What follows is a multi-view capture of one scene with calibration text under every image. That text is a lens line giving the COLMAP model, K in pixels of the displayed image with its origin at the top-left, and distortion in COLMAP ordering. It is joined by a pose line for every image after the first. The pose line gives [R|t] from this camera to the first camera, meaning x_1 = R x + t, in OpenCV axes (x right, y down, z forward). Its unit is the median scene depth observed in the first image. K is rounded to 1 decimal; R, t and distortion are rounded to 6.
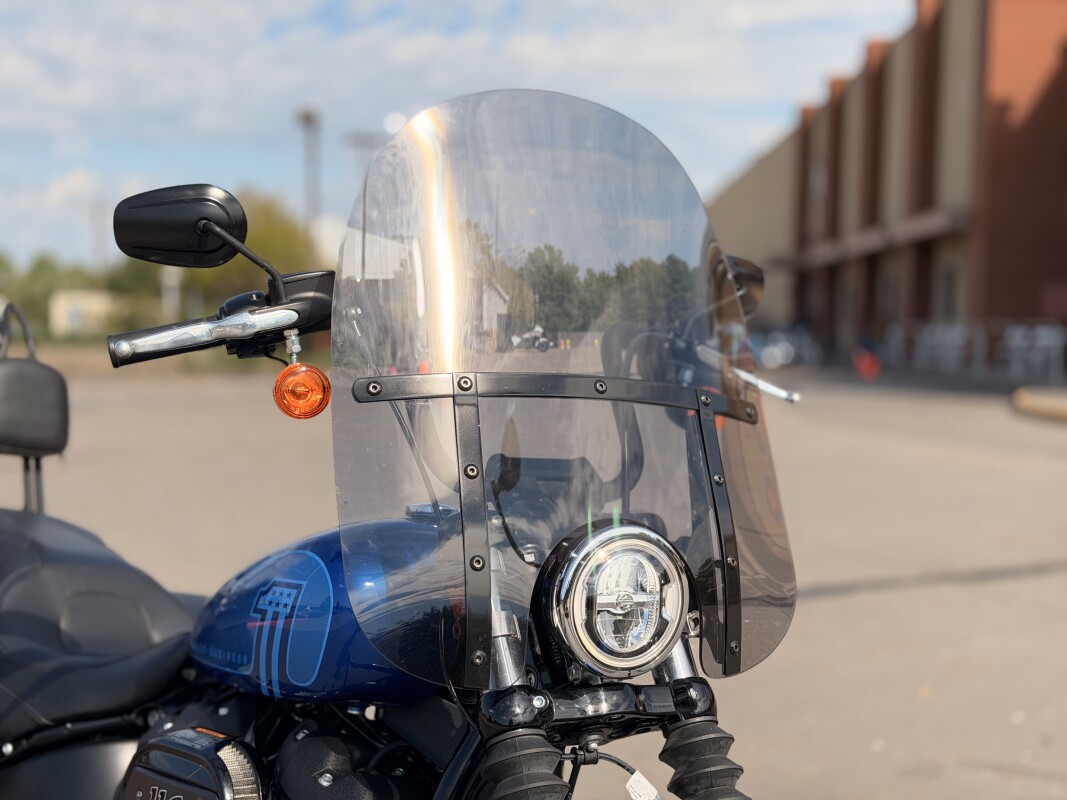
lens RADIAL K [[1495.9, 0, 512.0], [0, 1495.9, 392.7], [0, 0, 1]] dist [0.119571, 0.000000]
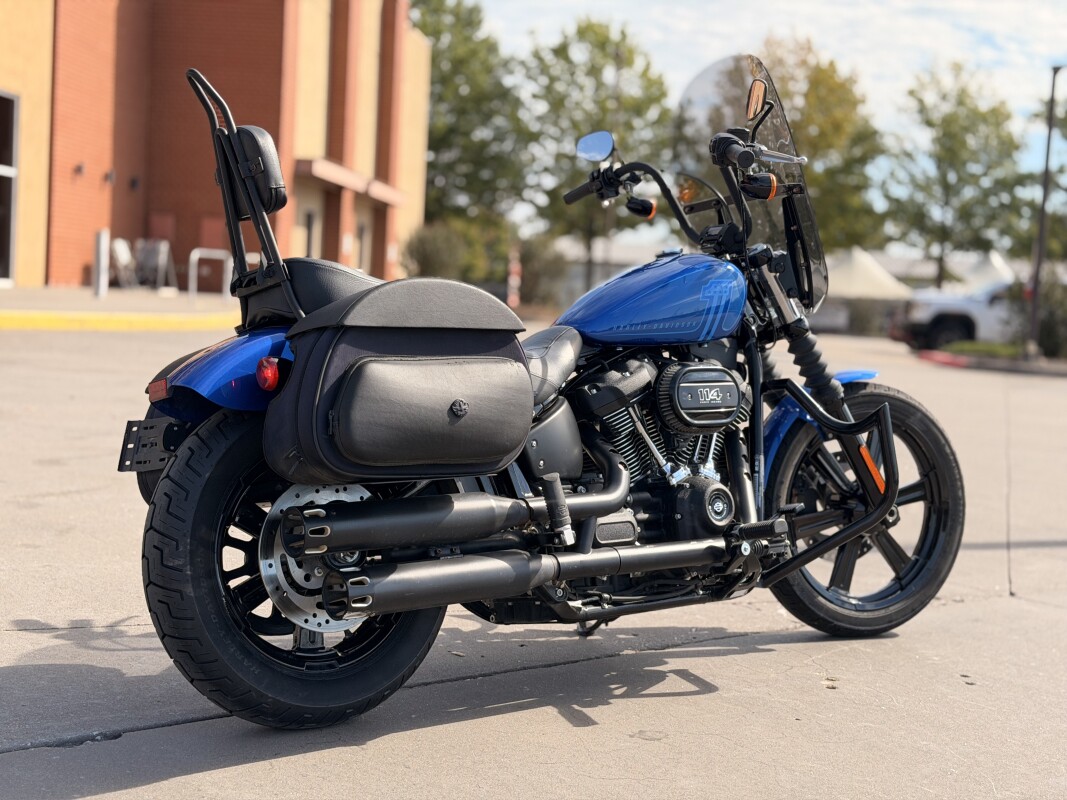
lens RADIAL K [[1495.9, 0, 532.2], [0, 1495.9, 404.9], [0, 0, 1]] dist [0.119571, 0.000000]
pose [[0.073625, -0.076019, 0.994385, -2.148910], [-0.017252, 0.996844, 0.077484, 0.137420], [-0.997137, -0.022860, 0.072081, 1.083956]]
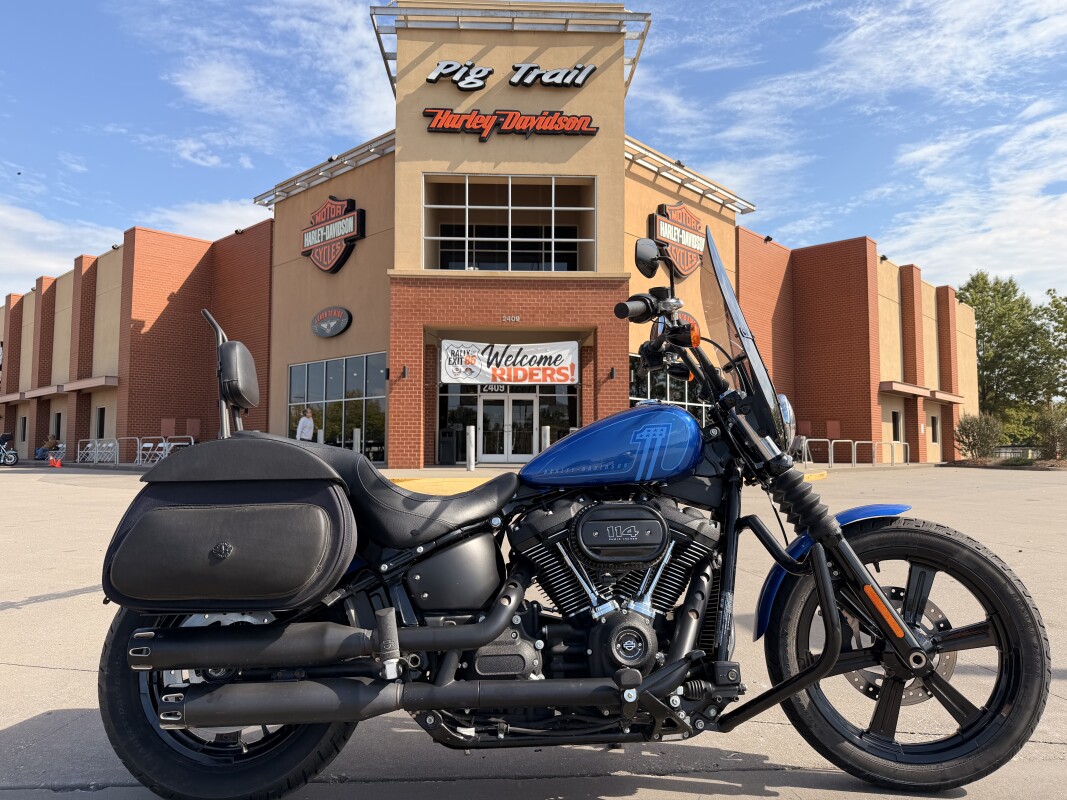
lens RADIAL K [[755.8, 0, 539.6], [0, 755.8, 396.2], [0, 0, 1]] dist [0.015395, -0.023175]
pose [[0.653521, 0.048541, 0.755350, -1.070885], [0.036312, 0.994782, -0.095345, 0.179429], [-0.756037, 0.089739, 0.648348, 0.406245]]
